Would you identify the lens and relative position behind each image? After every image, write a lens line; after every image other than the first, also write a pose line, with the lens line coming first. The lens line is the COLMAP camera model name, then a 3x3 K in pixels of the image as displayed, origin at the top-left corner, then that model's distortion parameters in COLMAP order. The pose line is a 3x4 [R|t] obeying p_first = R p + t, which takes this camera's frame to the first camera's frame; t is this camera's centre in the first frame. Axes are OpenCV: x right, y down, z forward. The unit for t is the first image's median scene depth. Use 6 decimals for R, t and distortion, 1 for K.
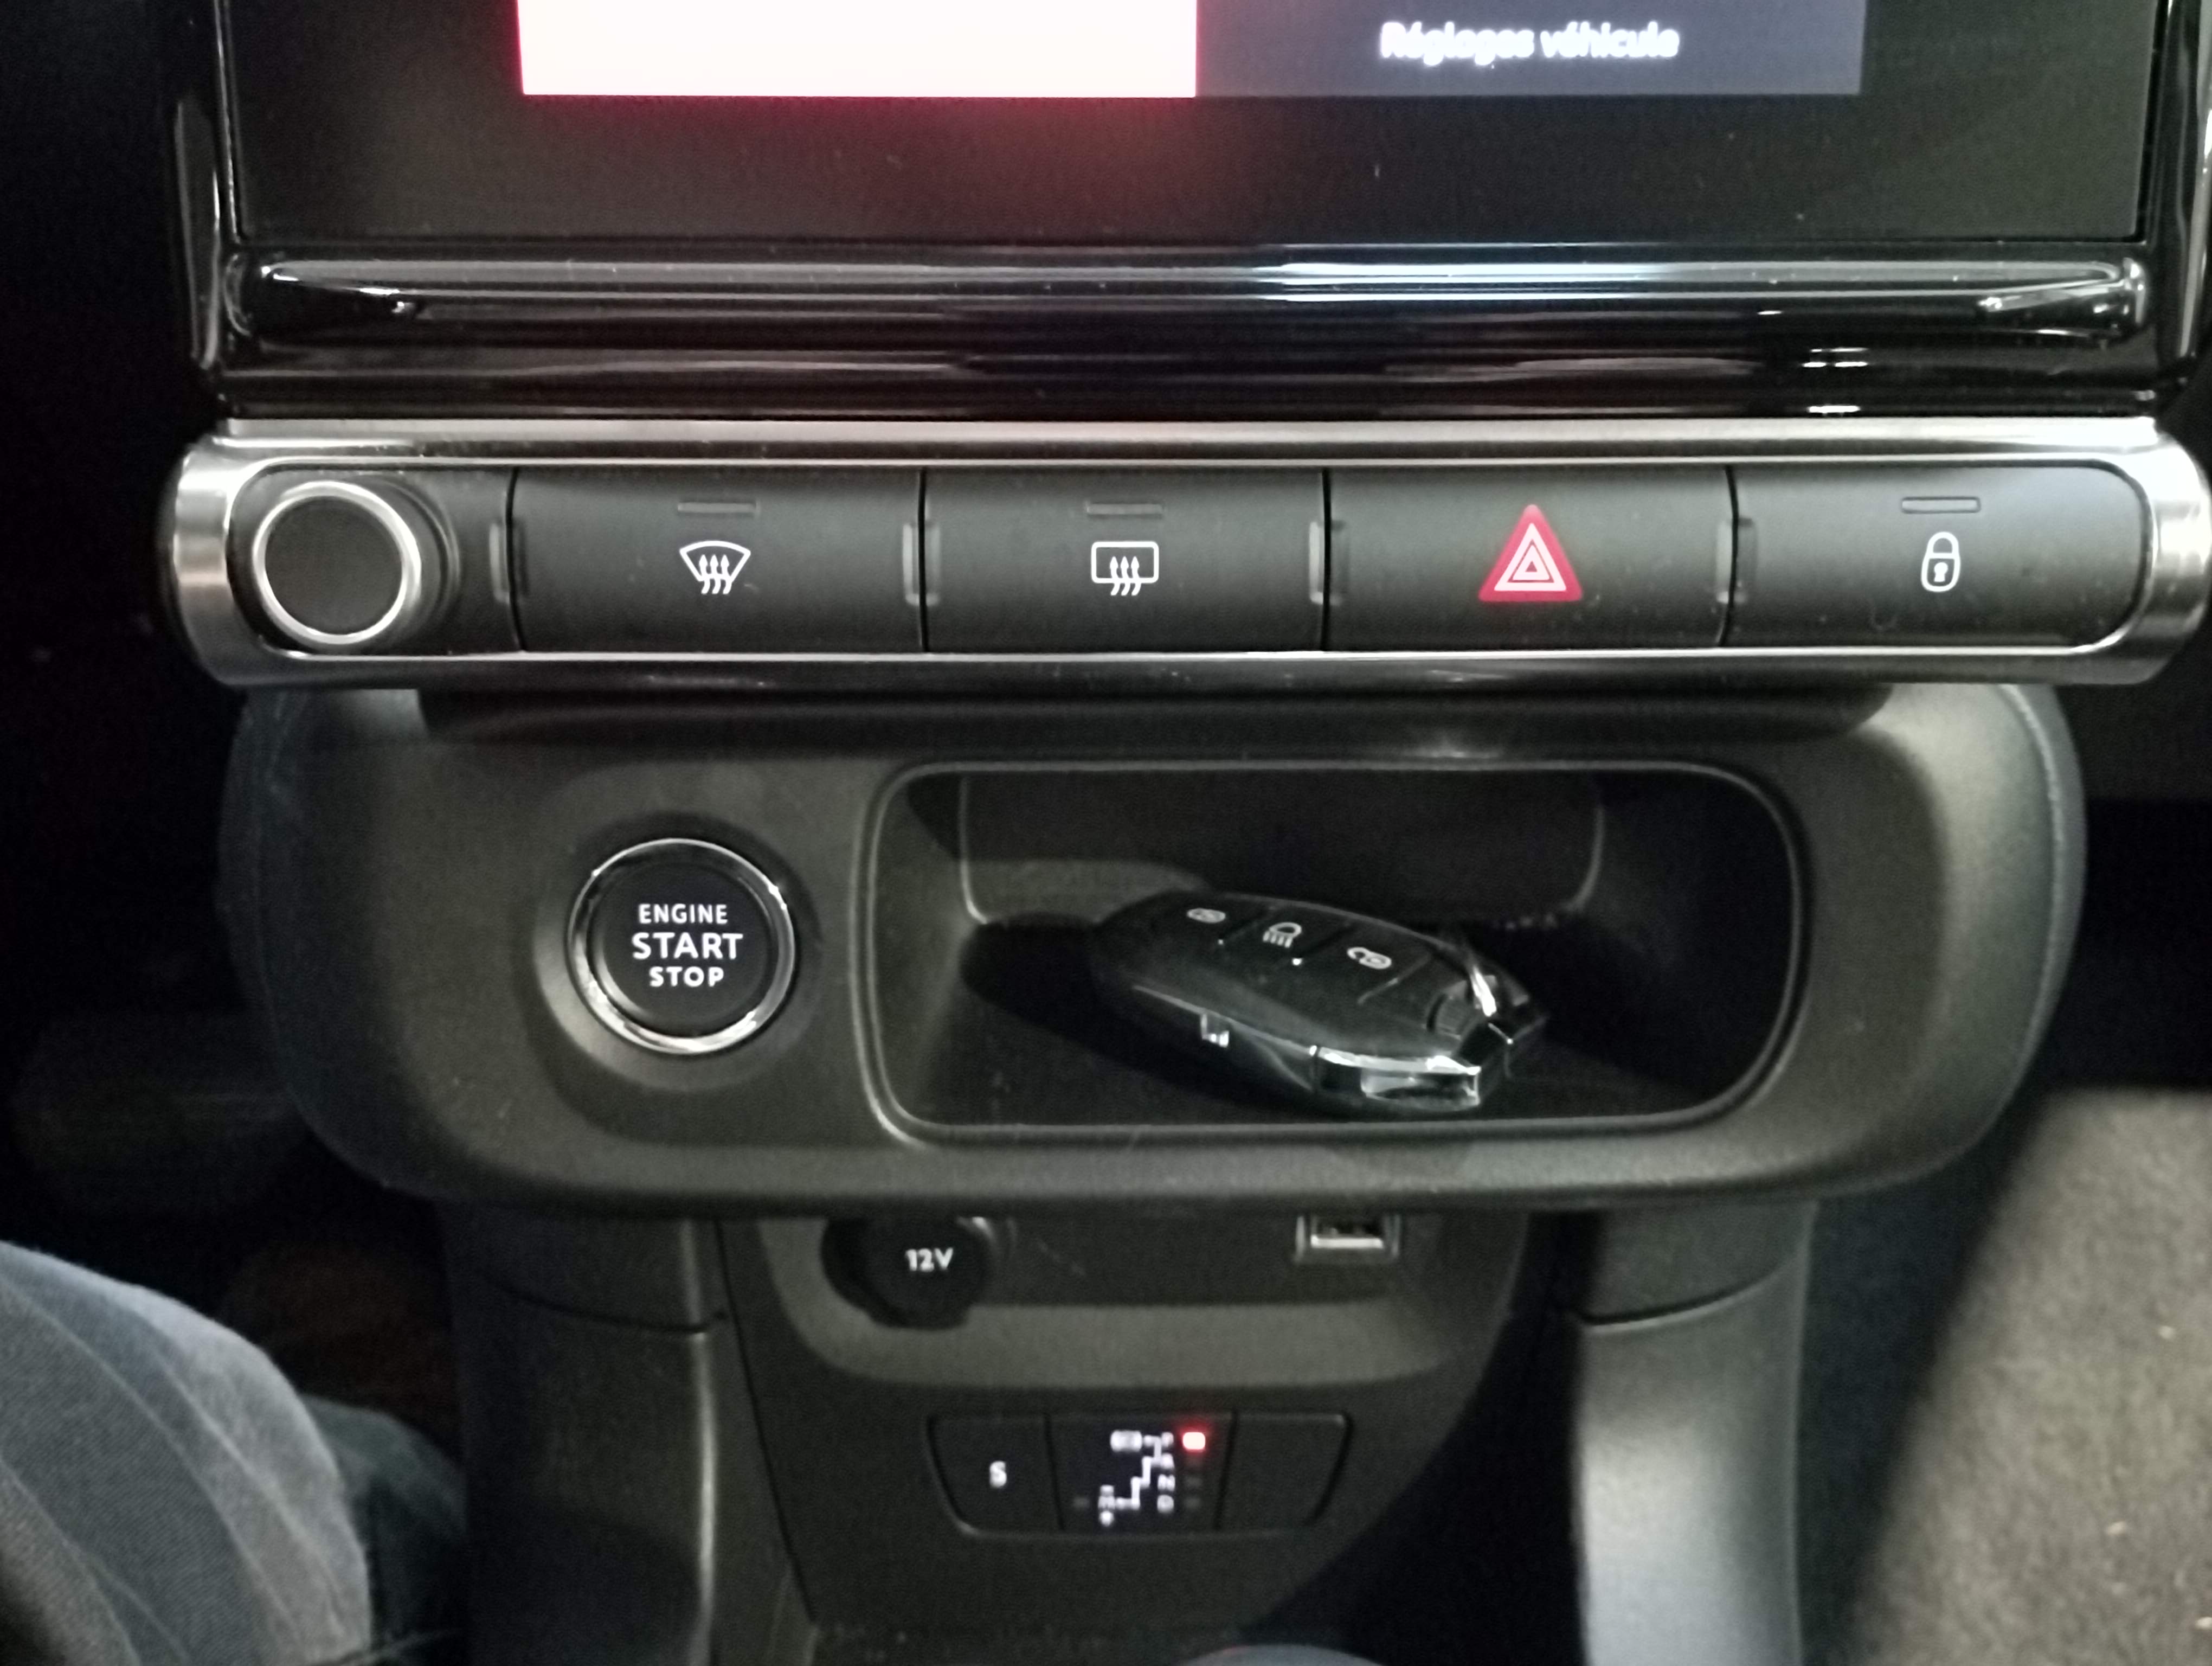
lens RADIAL K [[1881.6, 0, 1106.0], [0, 1881.6, 833.0], [0, 0, 1]] dist [0.091887, -0.137431]
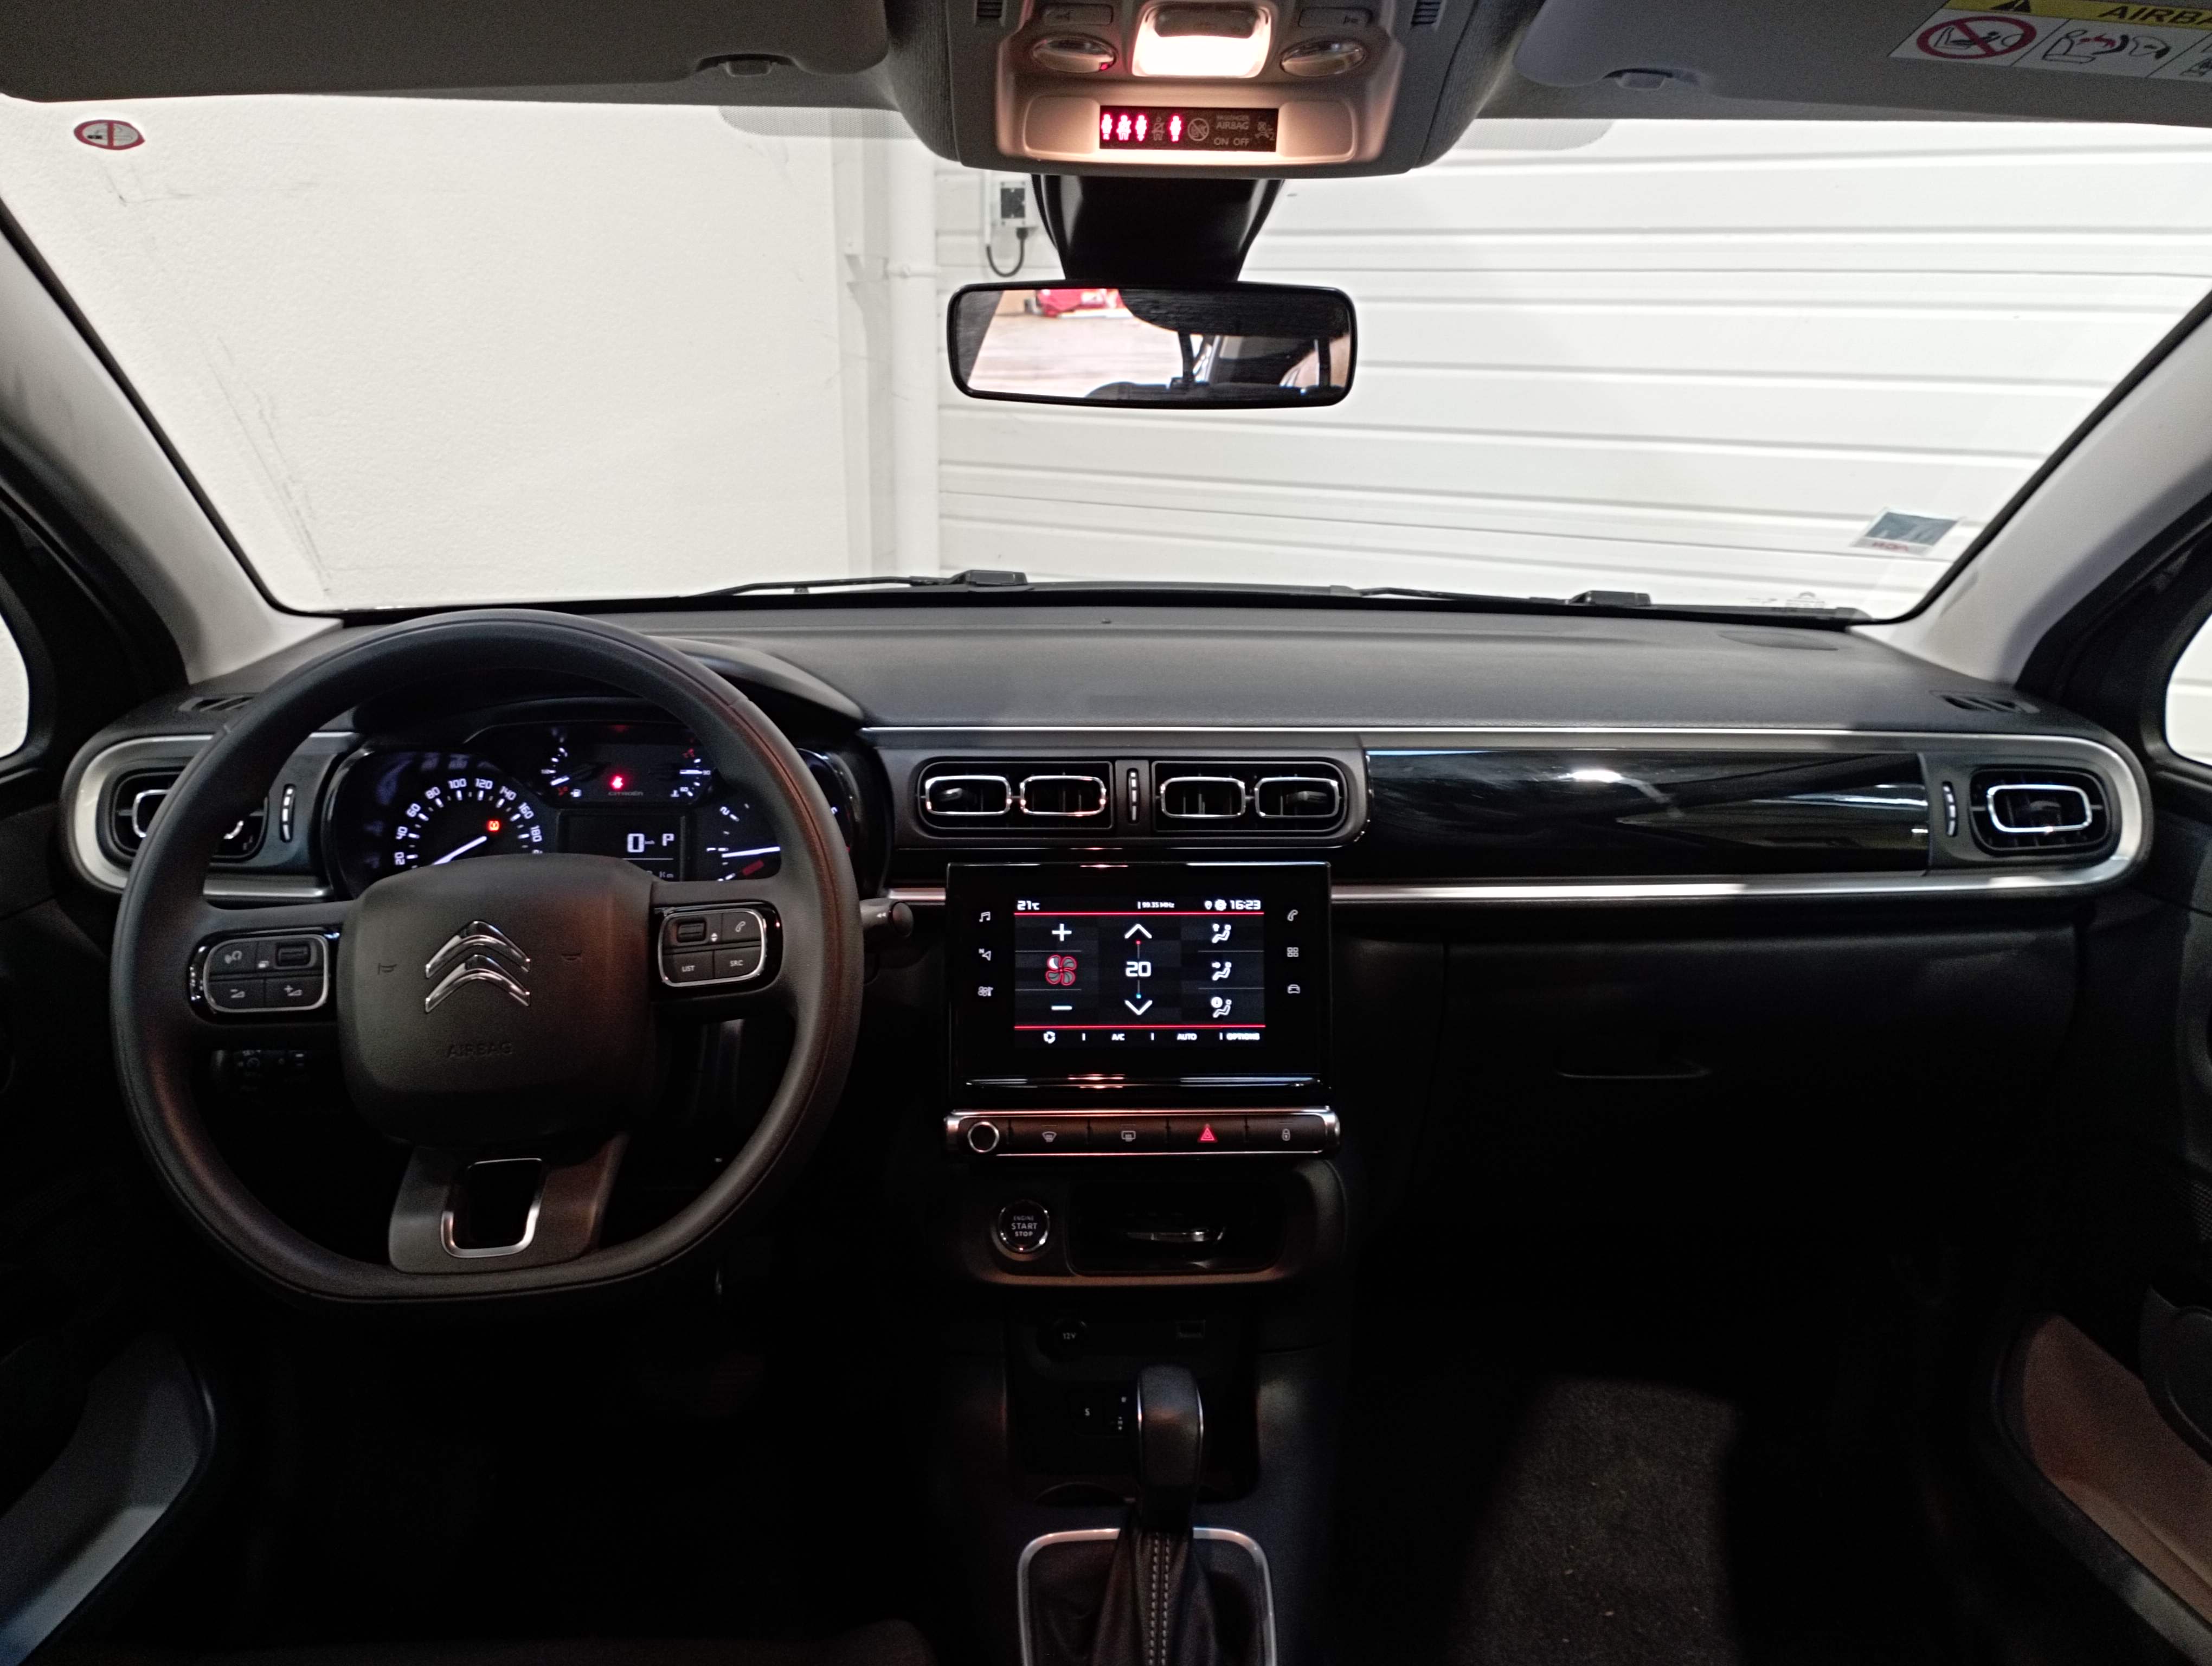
lens RADIAL K [[1859.3, 0, 1106.0], [0, 1859.3, 833.0], [0, 0, 1]] dist [0.101334, -0.133388]
pose [[0.999428, -0.002445, 0.033717, -0.071832], [0.011844, 0.959493, -0.281483, 0.160547], [-0.031663, 0.281721, 0.958974, -1.328057]]
